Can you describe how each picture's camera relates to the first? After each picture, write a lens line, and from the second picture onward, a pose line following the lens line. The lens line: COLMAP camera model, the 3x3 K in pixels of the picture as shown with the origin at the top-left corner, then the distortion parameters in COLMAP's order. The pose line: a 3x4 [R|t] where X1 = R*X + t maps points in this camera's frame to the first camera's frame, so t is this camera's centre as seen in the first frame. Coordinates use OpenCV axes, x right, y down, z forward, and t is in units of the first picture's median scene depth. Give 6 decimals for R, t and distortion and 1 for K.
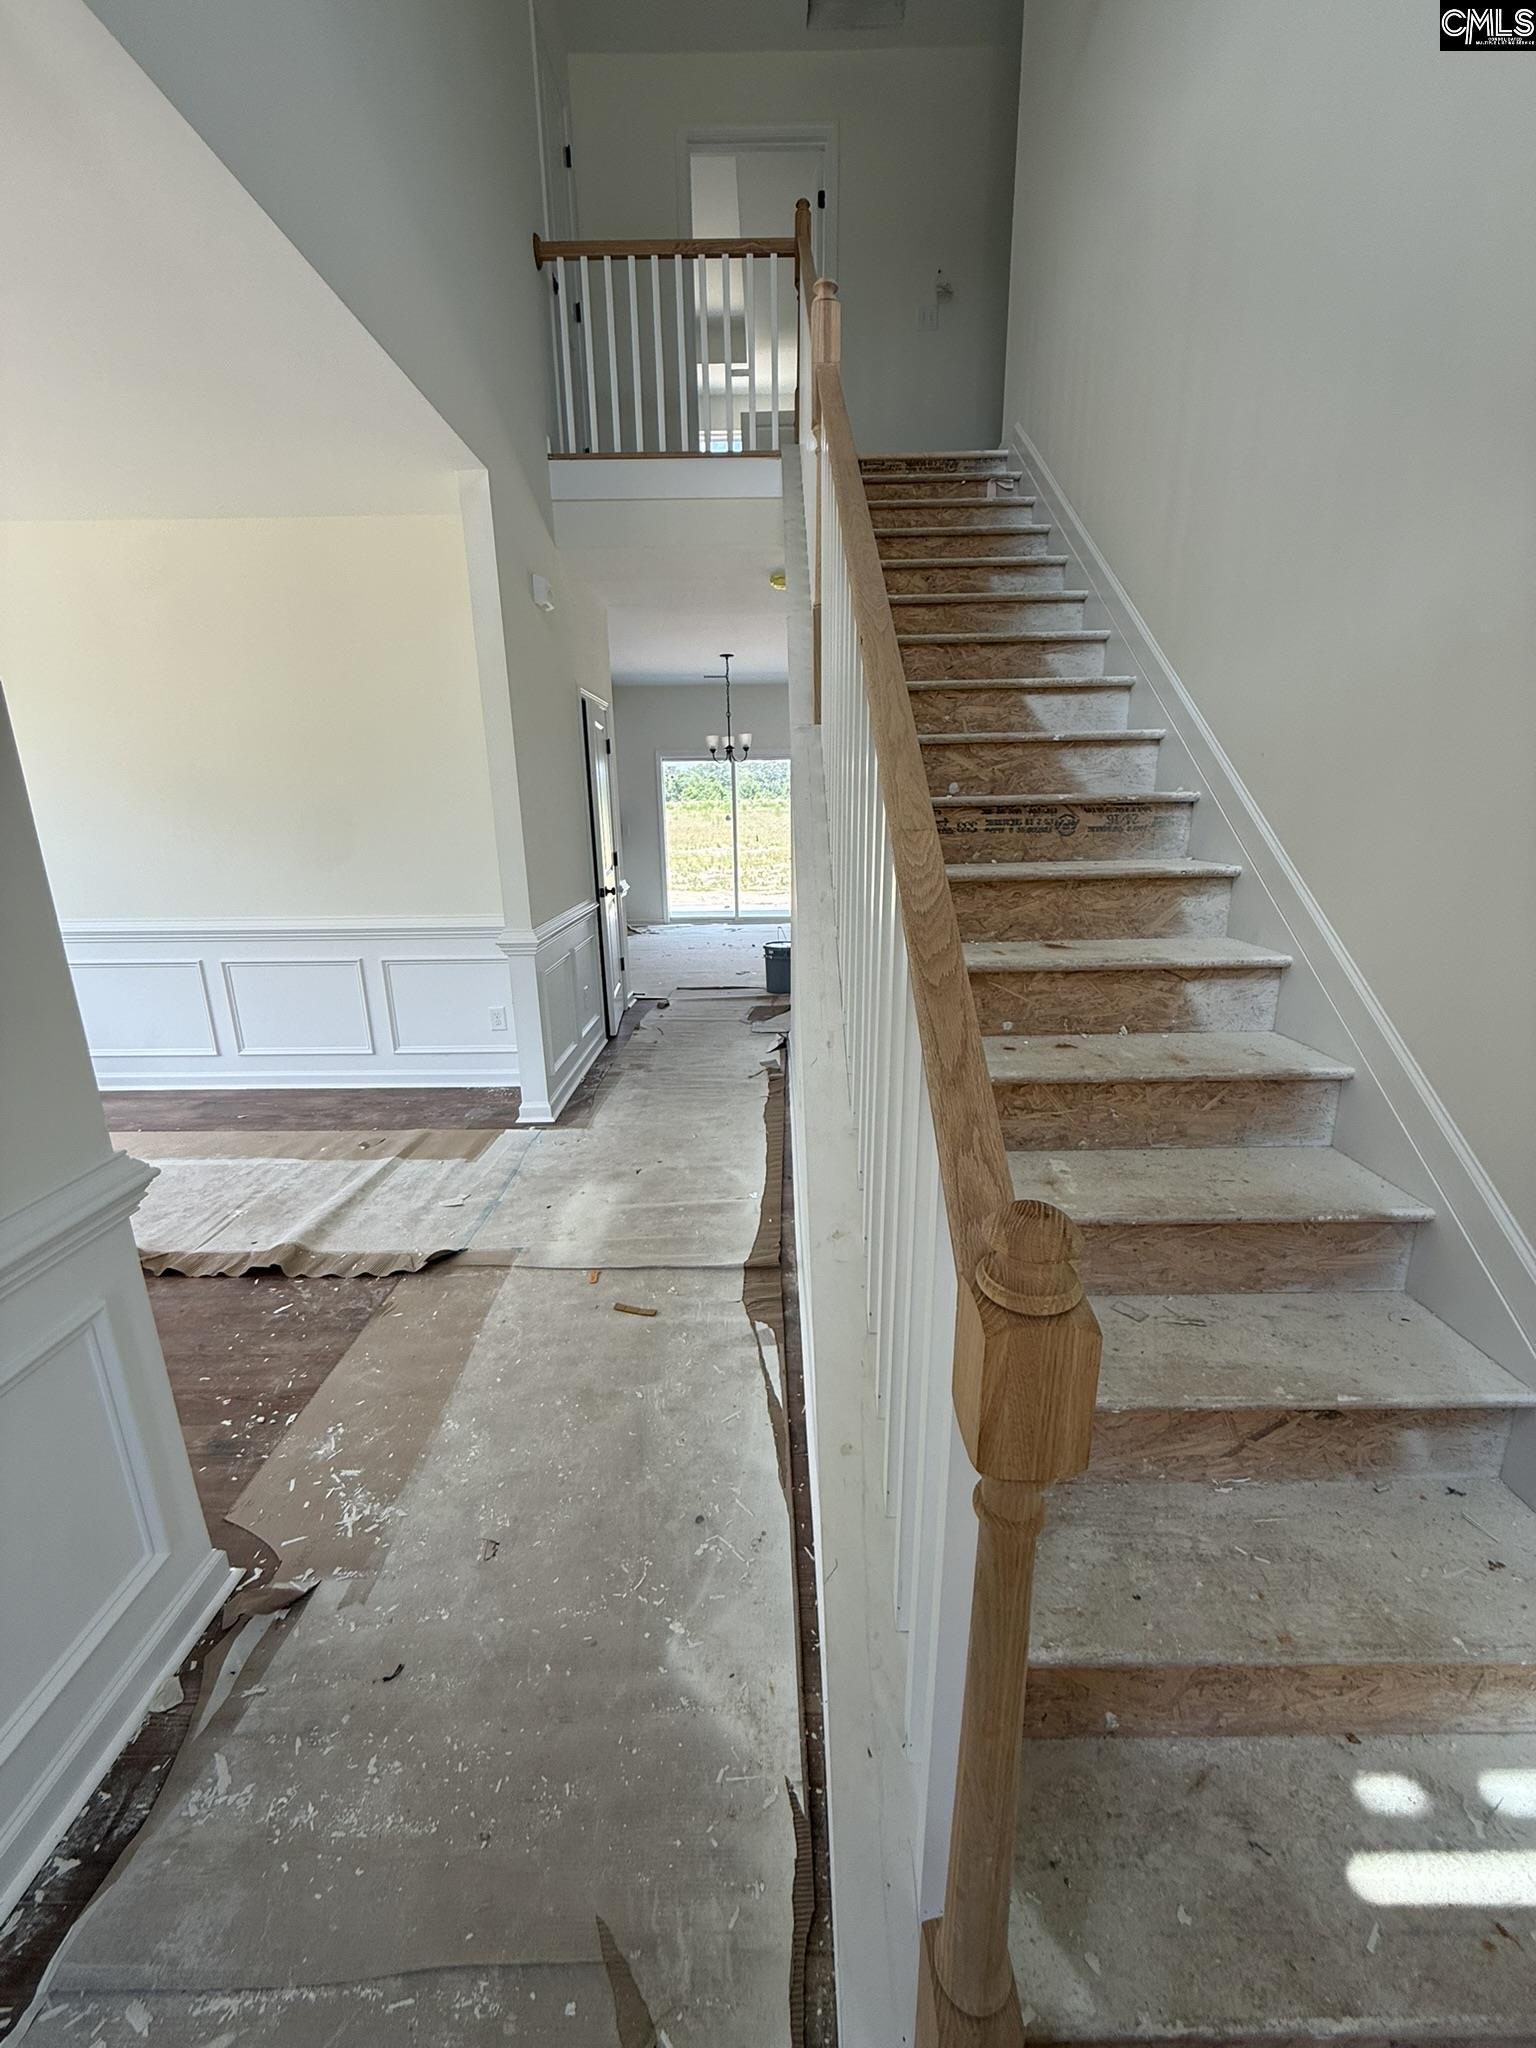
lens RADIAL K [[826.0, 0, 770.3], [0, 826.0, 1025.0], [0, 0, 1]] dist [0.001133, -0.000424]
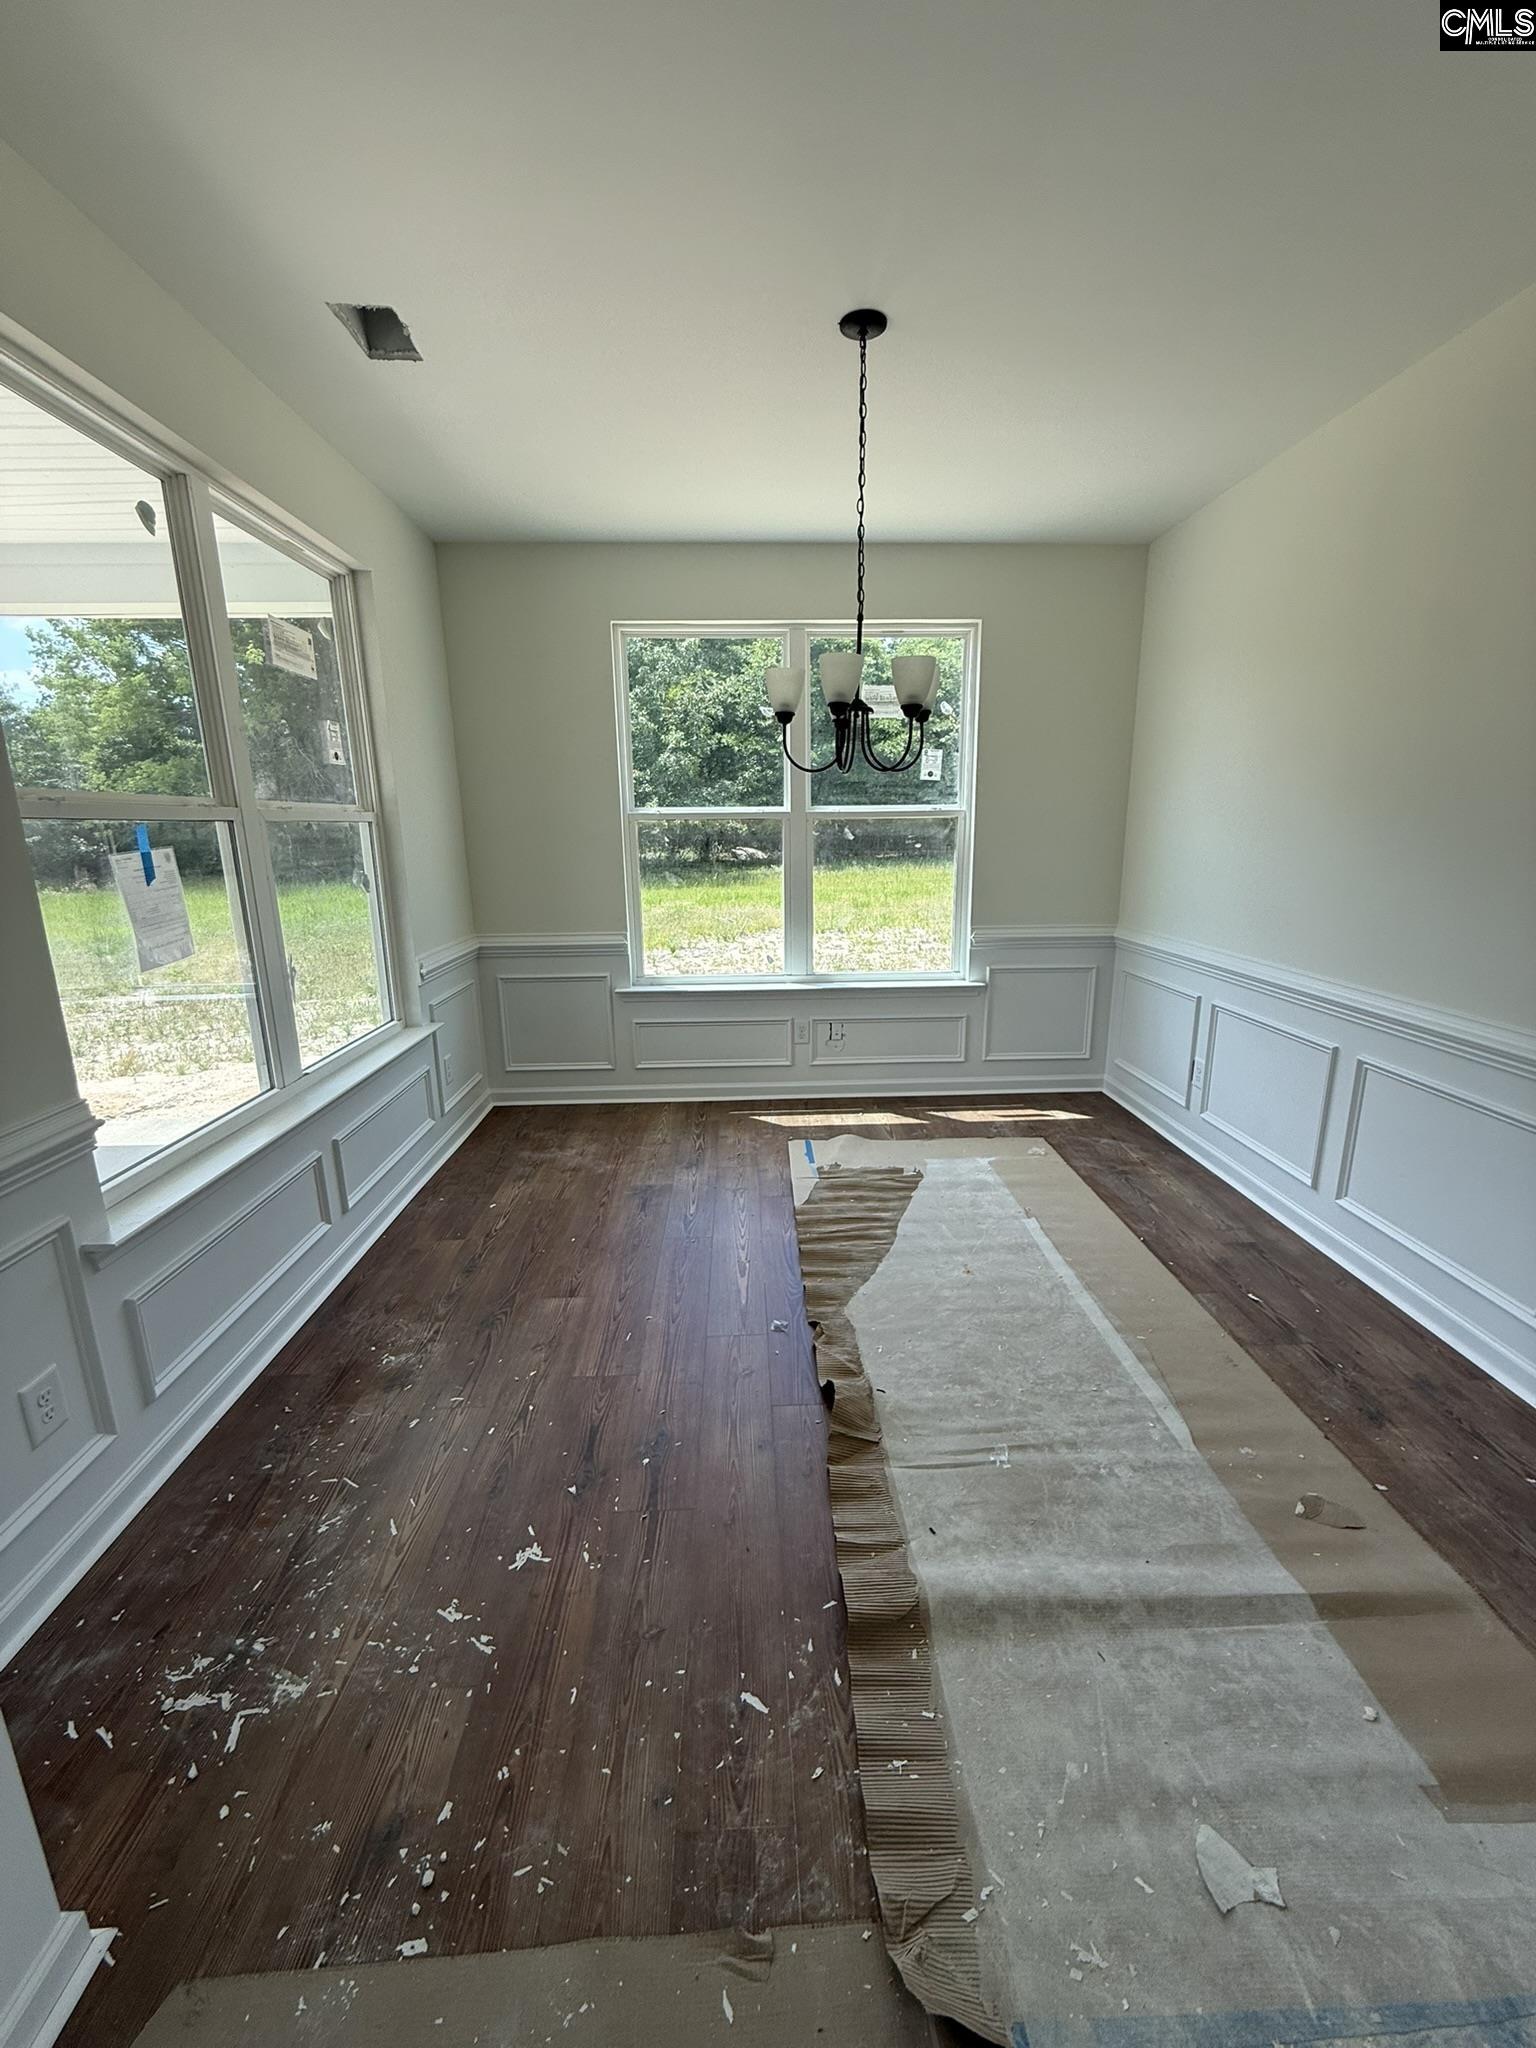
lens RADIAL K [[826.0, 0, 772.9], [0, 826.0, 1023.1], [0, 0, 1]] dist [0.001133, -0.000424]
pose [[0.051537, 0.242944, -0.968670, -0.118476], [-0.249173, 0.942411, 0.223101, -0.154145], [0.967087, 0.229869, 0.109104, 0.612682]]
